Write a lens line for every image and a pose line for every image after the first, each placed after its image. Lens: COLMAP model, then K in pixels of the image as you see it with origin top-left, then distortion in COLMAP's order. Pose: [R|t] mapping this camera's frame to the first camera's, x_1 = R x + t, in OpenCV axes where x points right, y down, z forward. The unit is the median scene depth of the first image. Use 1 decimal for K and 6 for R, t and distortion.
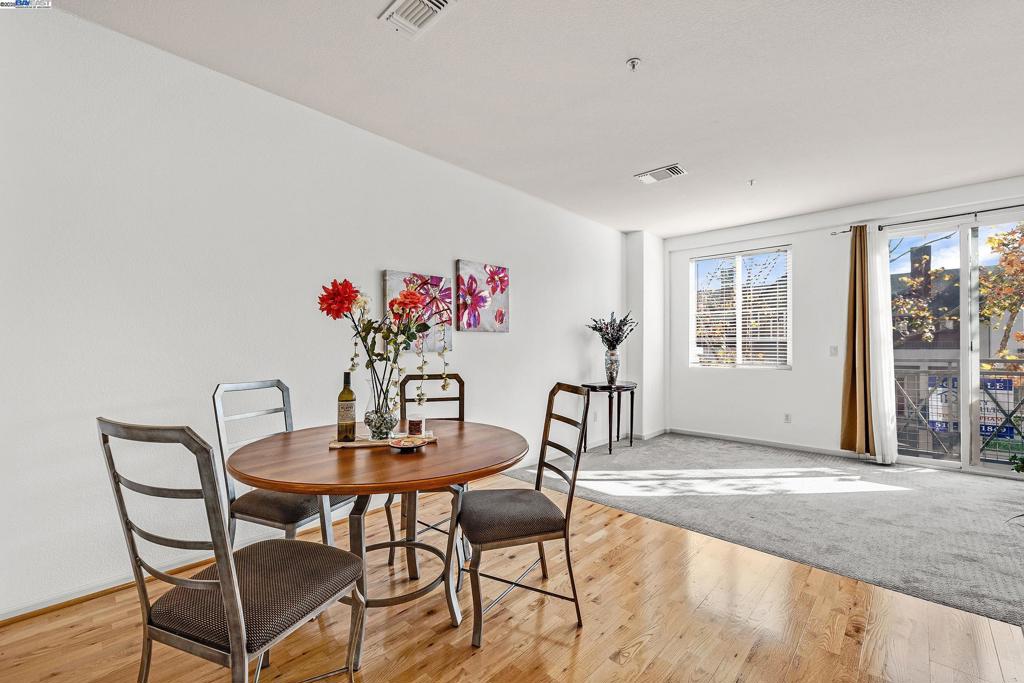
lens RADIAL K [[428.7, 0, 507.4], [0, 428.7, 341.4], [0, 0, 1]] dist [0.000052, 0.000308]
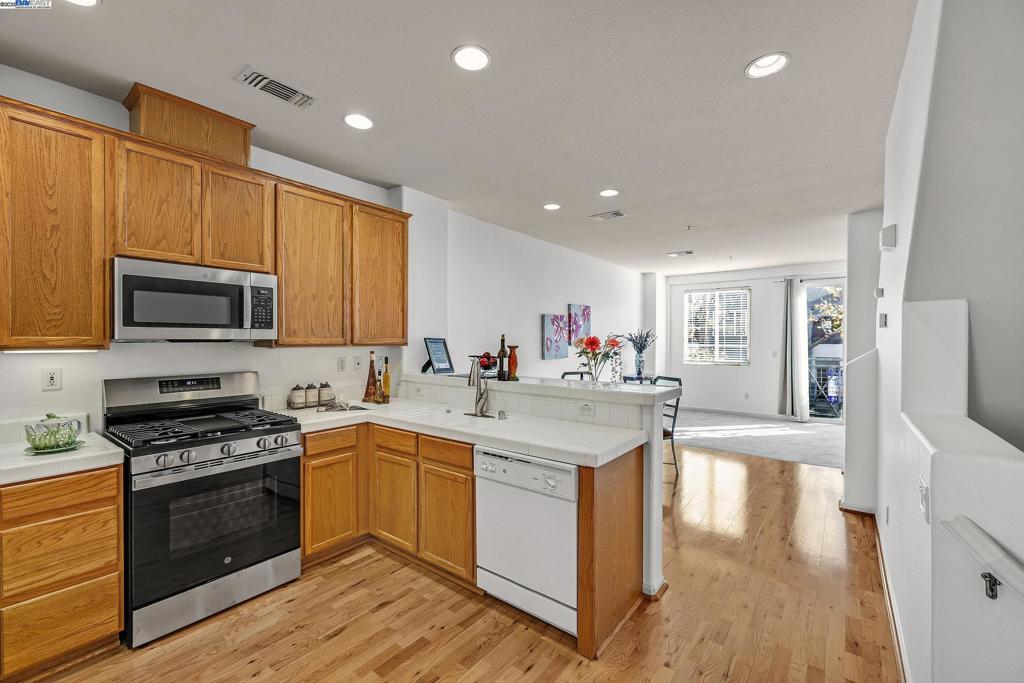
lens RADIAL K [[428.7, 0, 507.4], [0, 428.7, 341.4], [0, 0, 1]] dist [0.000052, 0.000308]
pose [[0.995390, -0.001861, 0.095894, -0.429290], [0.000186, 0.999847, 0.017472, -0.058322], [-0.095912, -0.017374, 0.995238, -0.555414]]
